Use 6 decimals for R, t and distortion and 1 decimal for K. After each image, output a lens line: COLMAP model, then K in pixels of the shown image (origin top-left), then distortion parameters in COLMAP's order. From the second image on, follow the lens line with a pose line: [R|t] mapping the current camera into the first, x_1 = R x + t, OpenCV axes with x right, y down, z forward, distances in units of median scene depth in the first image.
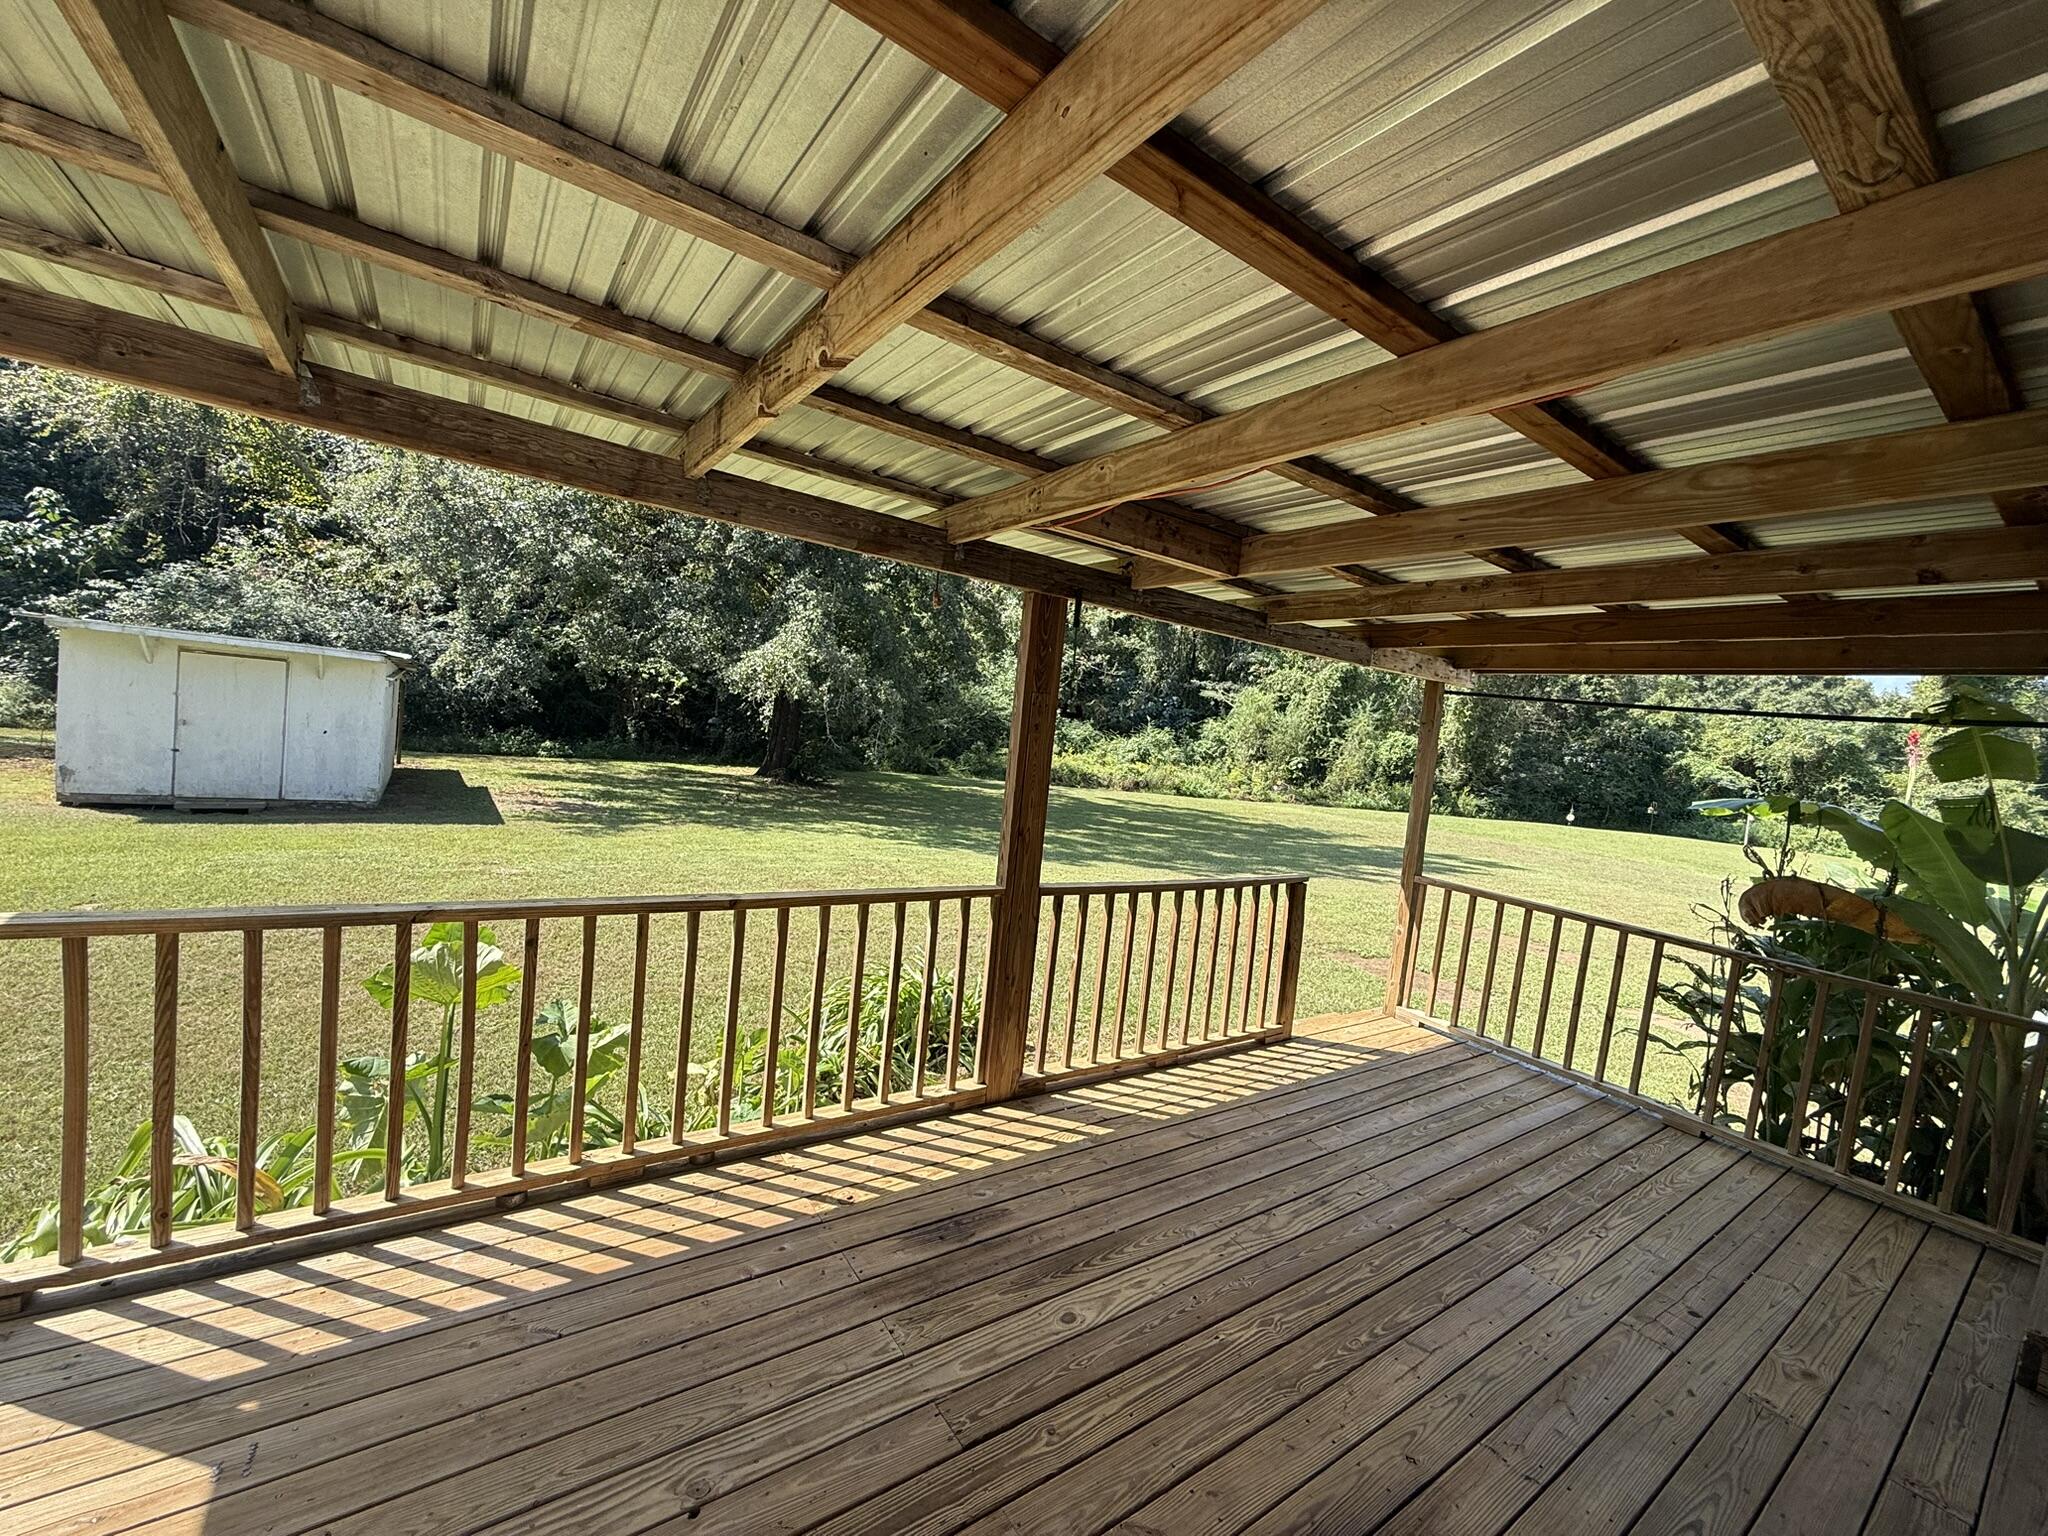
lens RADIAL K [[814.8, 0, 1014.8], [0, 814.8, 777.1], [0, 0, 1]] dist [0.002015, -0.000647]
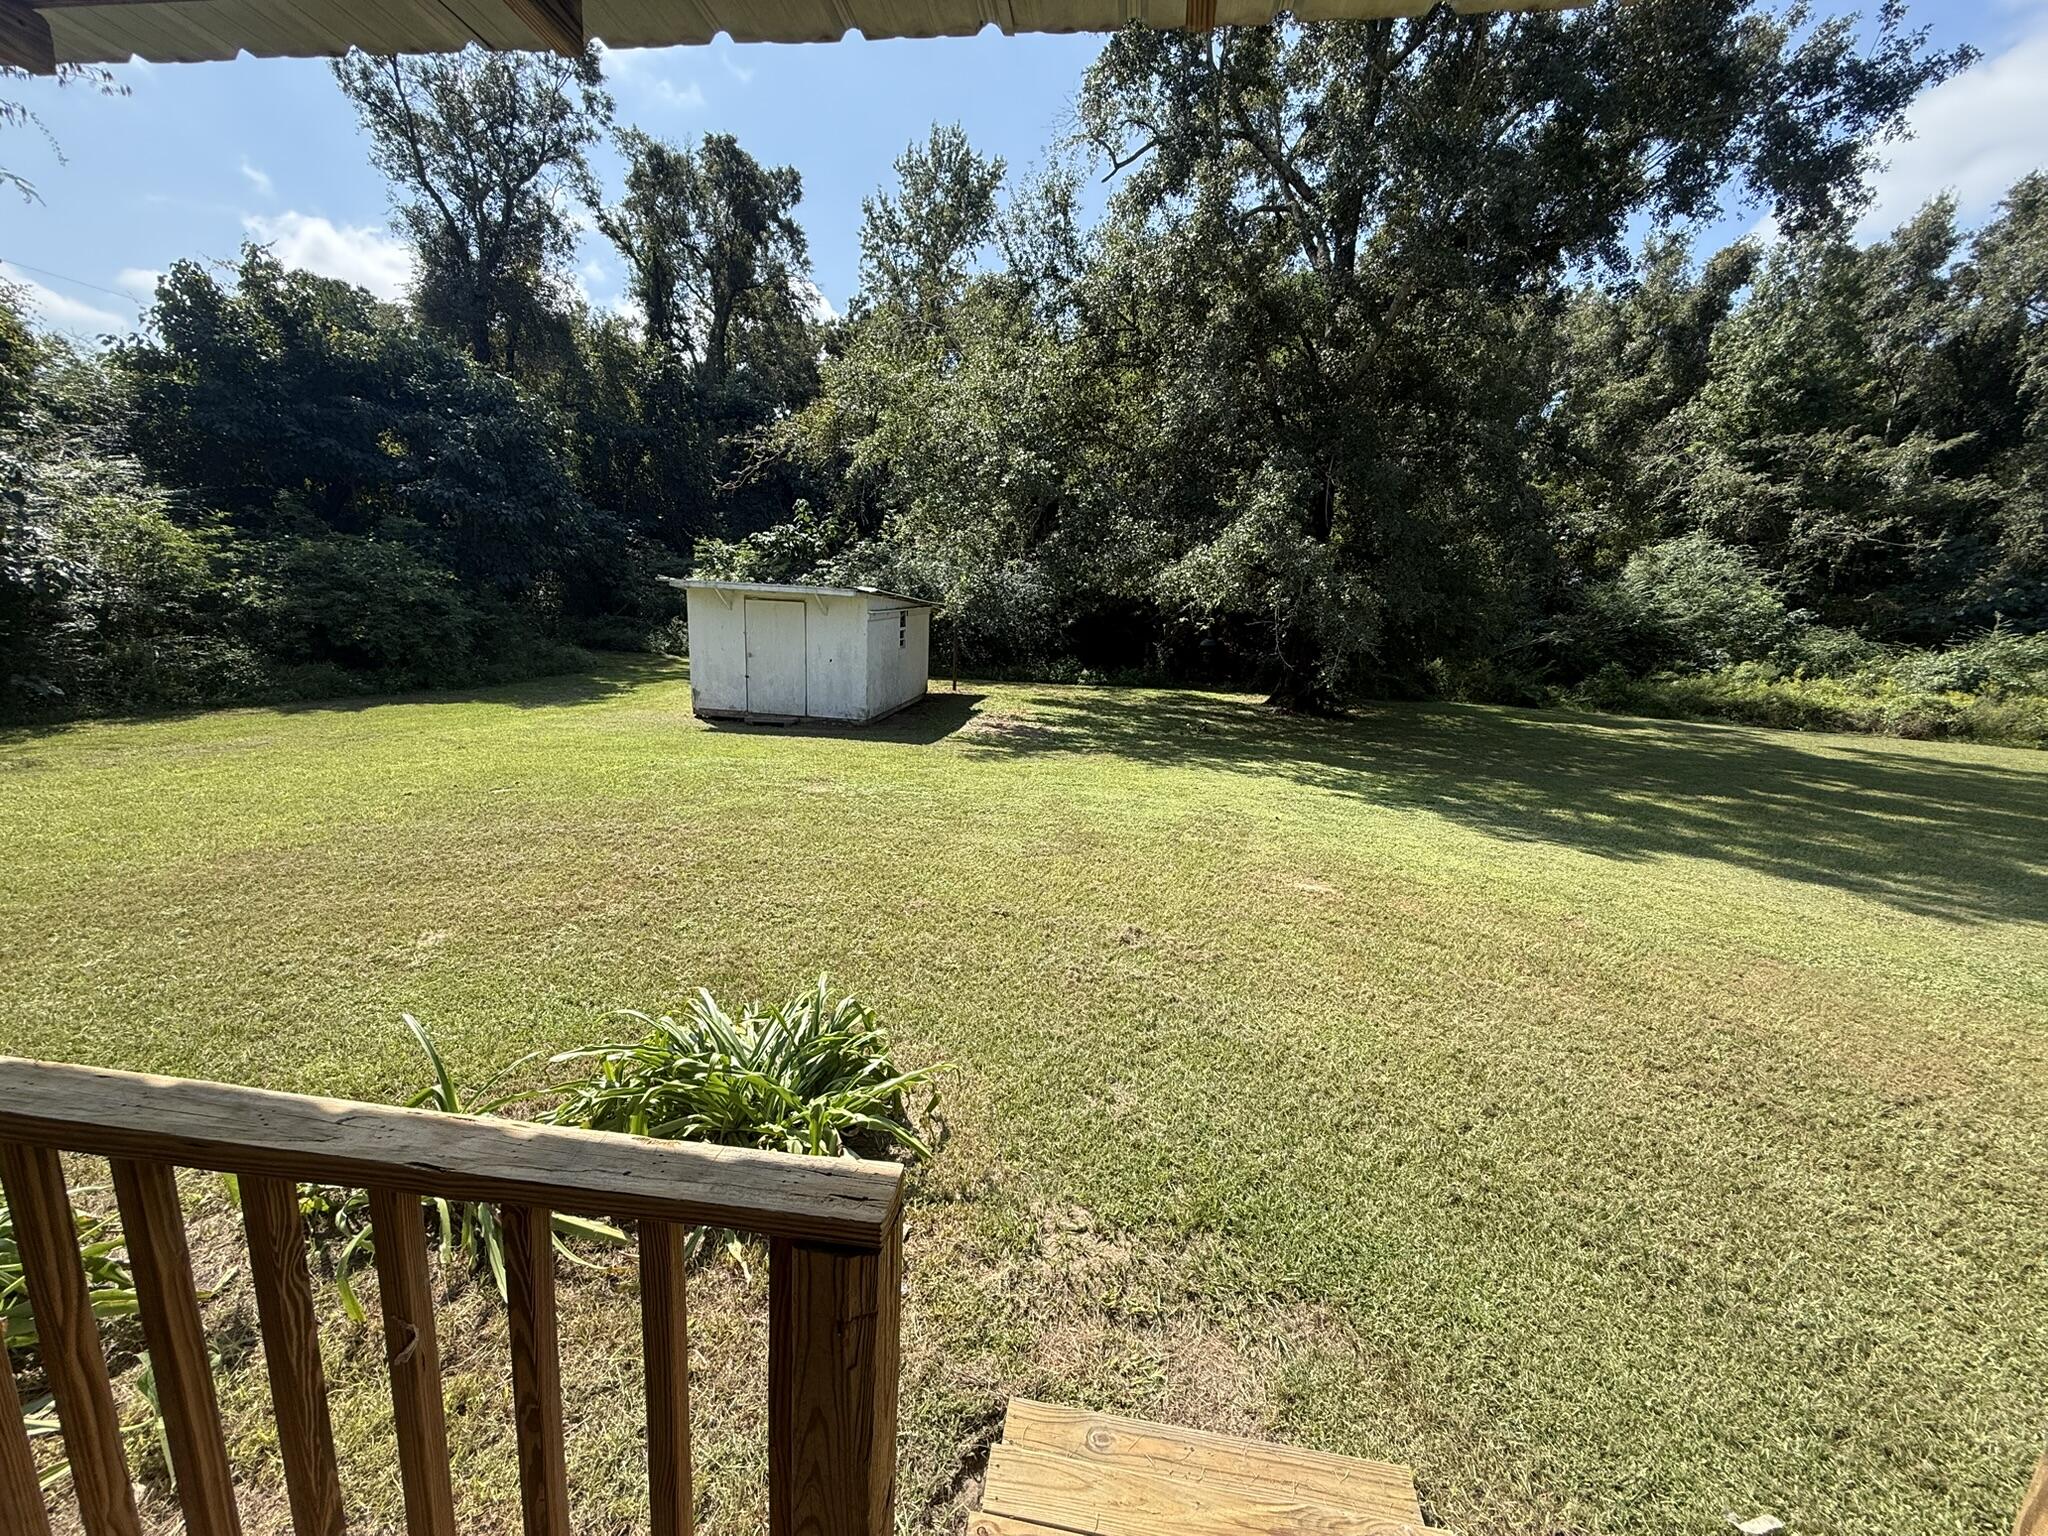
lens RADIAL K [[814.8, 0, 1018.5], [0, 814.8, 766.6], [0, 0, 1]] dist [0.002015, -0.000647]
pose [[0.736621, 0.061695, -0.673486, 0.089339], [-0.014506, 0.997043, 0.075469, 0.002863], [0.676150, -0.045822, 0.735338, 0.168784]]
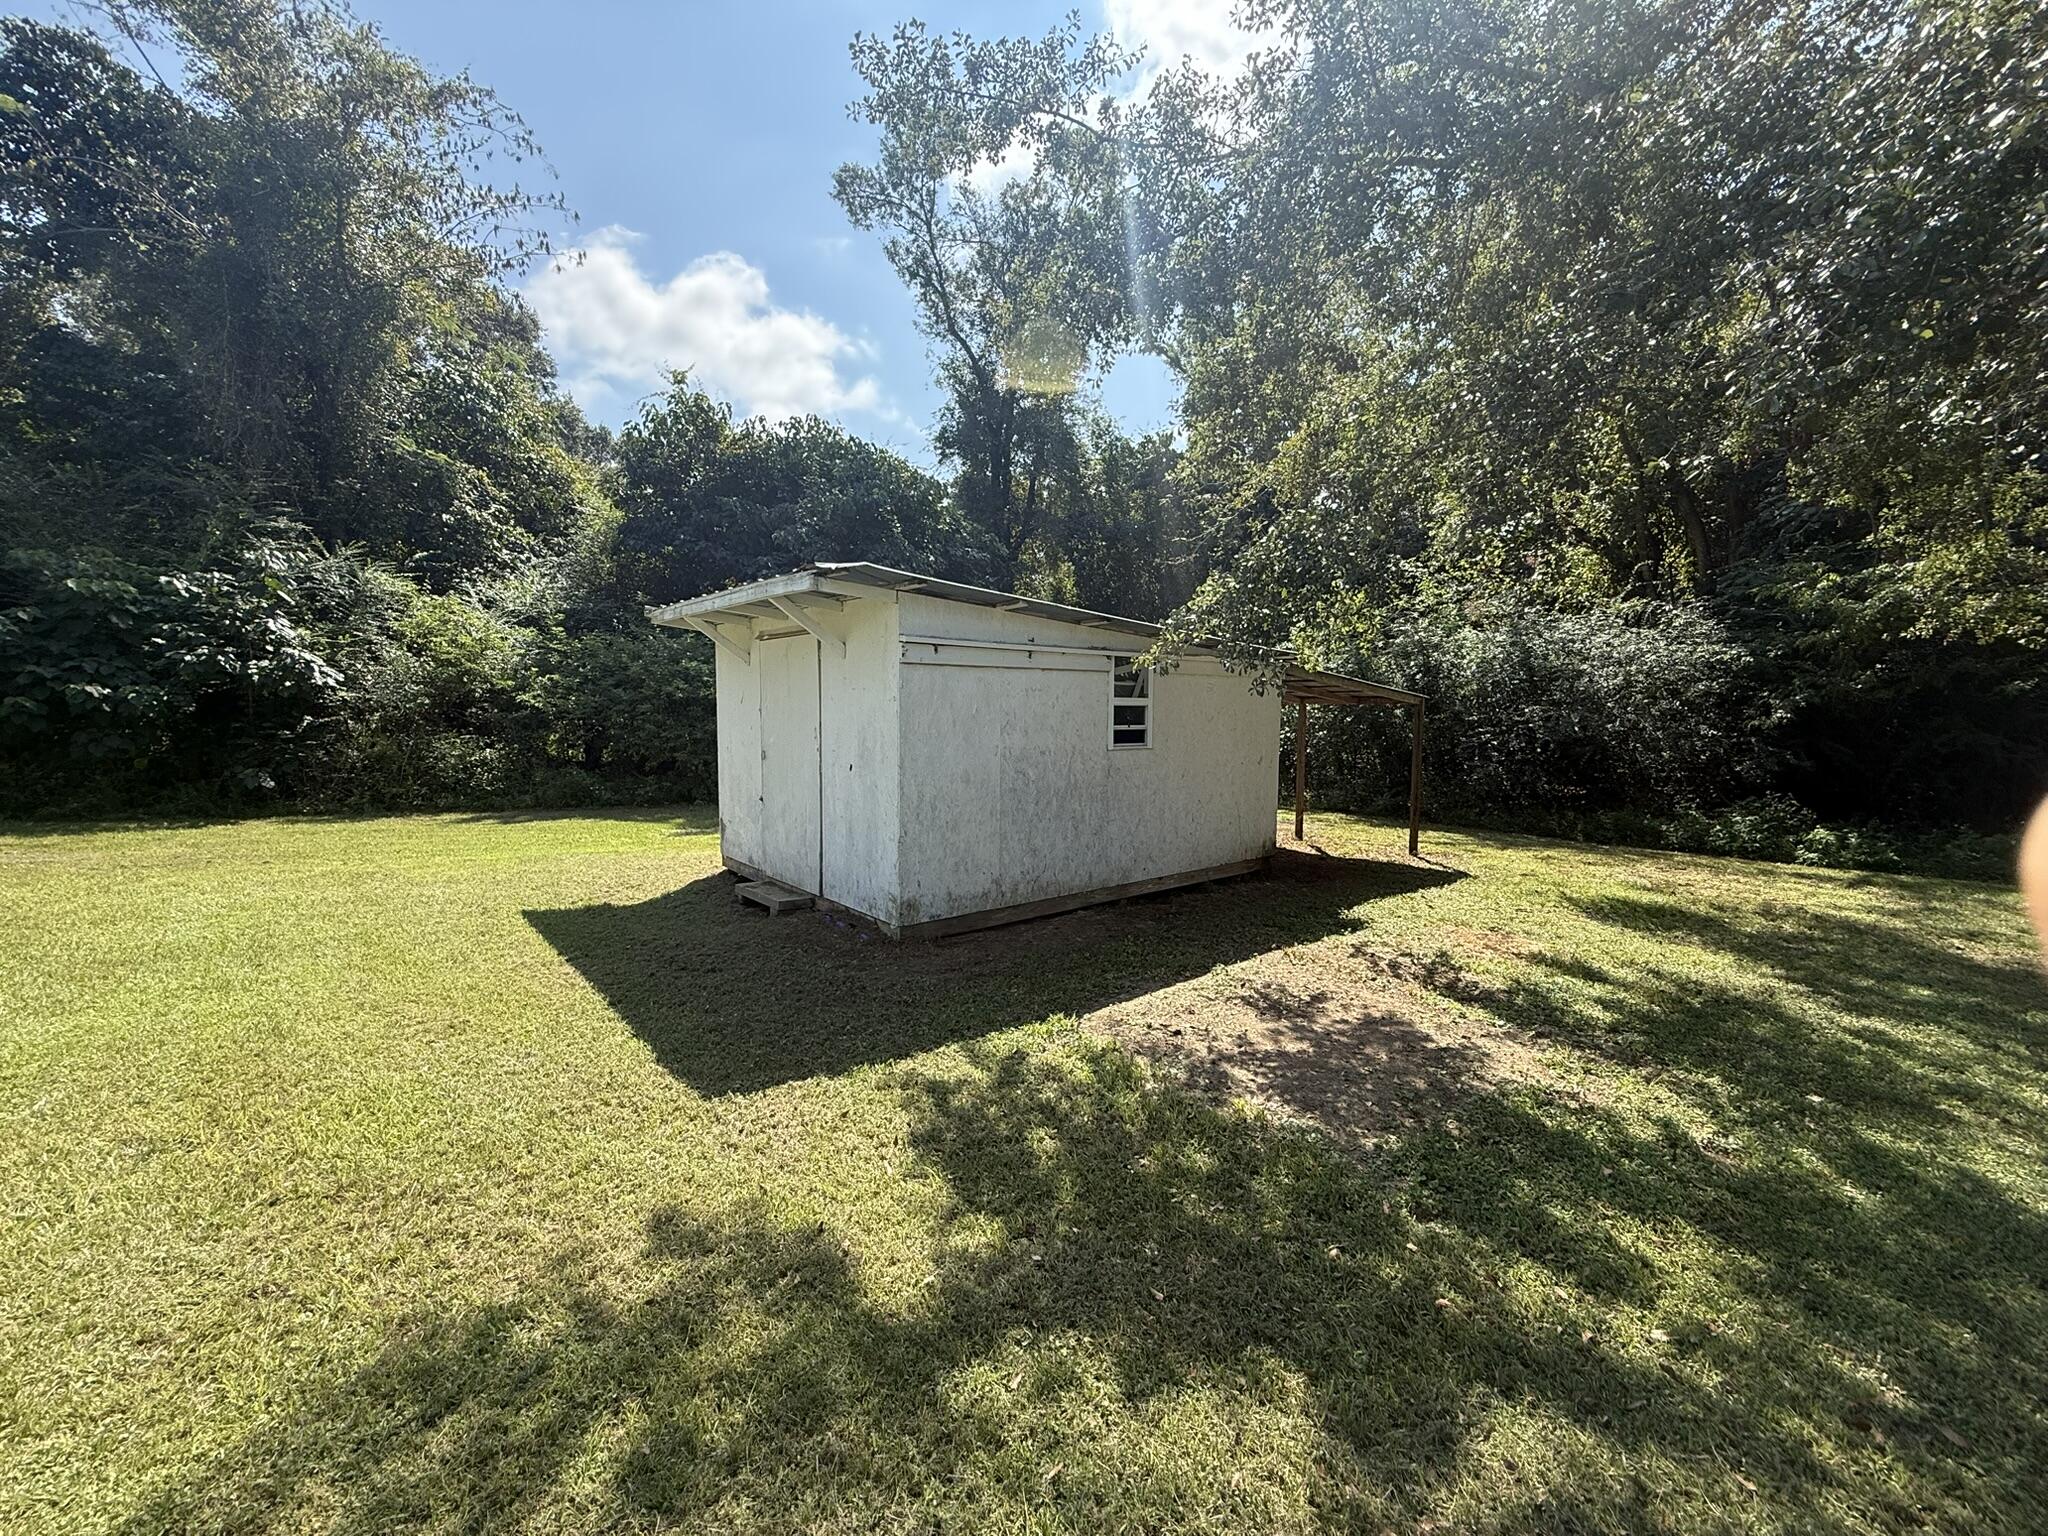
lens RADIAL K [[814.8, 0, 1014.6], [0, 814.8, 761.7], [0, 0, 1]] dist [0.002015, -0.000647]
pose [[0.091739, -0.048173, -0.994617, -0.190163], [-0.081691, 0.995098, -0.055731, -0.021389], [0.992427, 0.086364, 0.087354, 0.567123]]
